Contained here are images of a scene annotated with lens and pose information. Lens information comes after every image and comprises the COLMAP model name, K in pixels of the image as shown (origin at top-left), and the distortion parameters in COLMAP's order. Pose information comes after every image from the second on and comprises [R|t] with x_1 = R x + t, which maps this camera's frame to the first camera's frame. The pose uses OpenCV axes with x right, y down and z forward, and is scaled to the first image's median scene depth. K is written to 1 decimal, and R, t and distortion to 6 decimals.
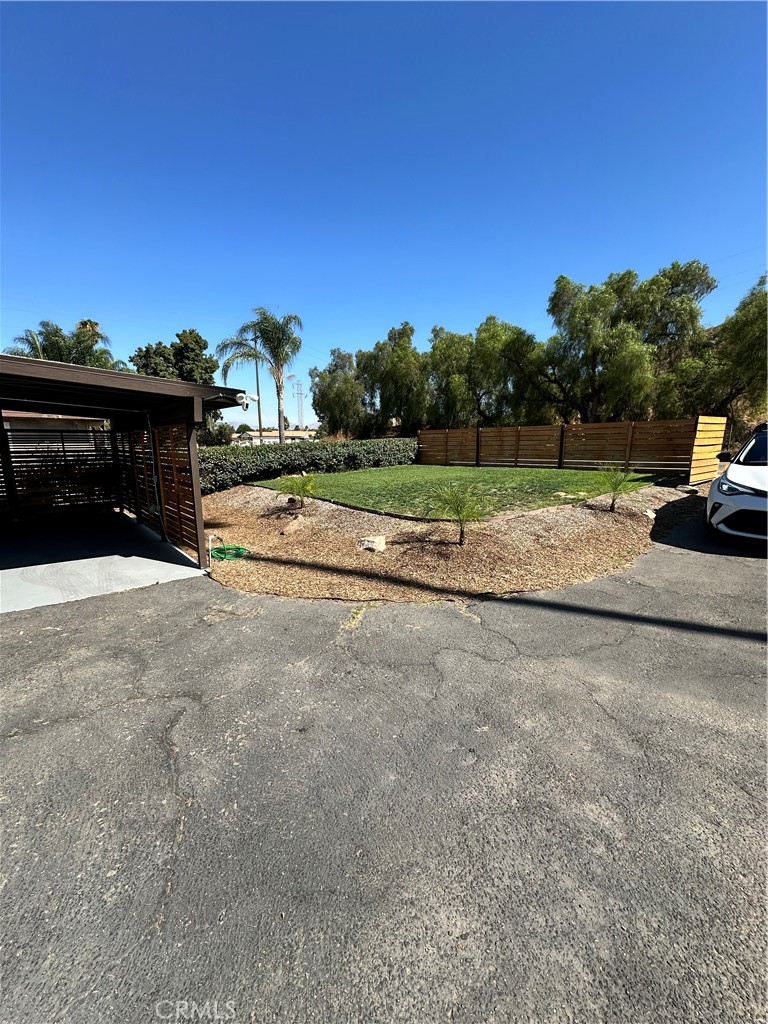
lens RADIAL K [[407.3, 0, 374.3], [0, 407.3, 507.2], [0, 0, 1]] dist [-0.003046, 0.000847]
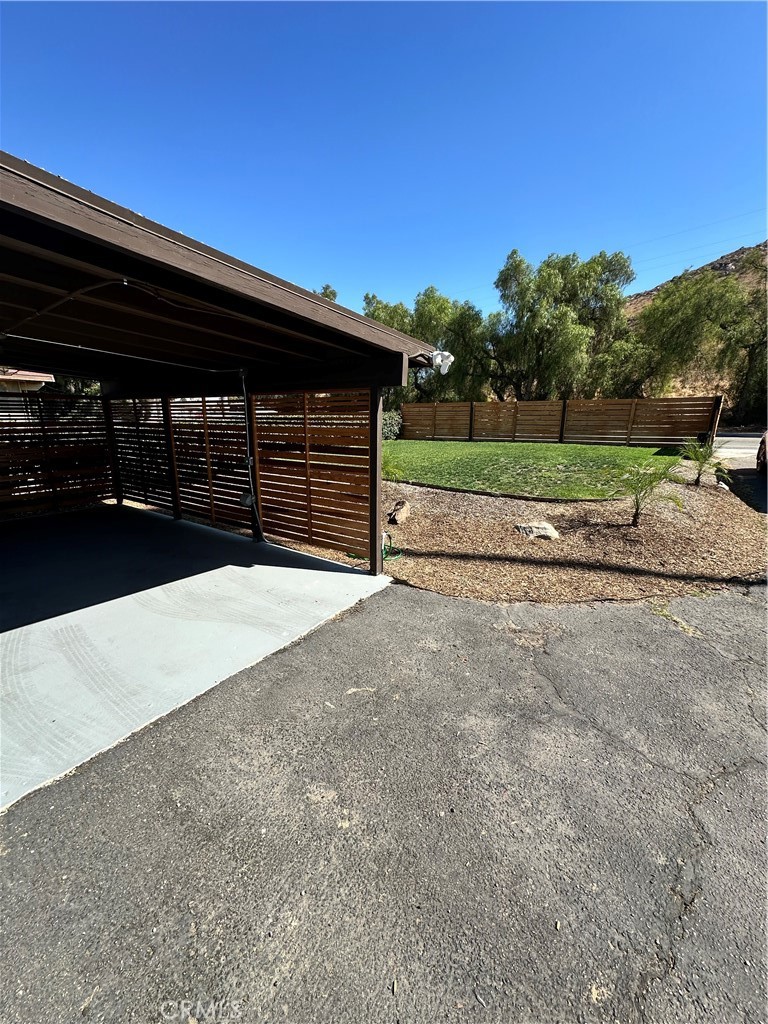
lens RADIAL K [[407.3, 0, 386.9], [0, 407.3, 511.8], [0, 0, 1]] dist [-0.003046, 0.000847]
pose [[0.967180, -0.047247, 0.249660, -0.378670], [0.028889, 0.996636, 0.076693, -0.020719], [-0.252443, -0.066964, 0.965292, 0.146950]]
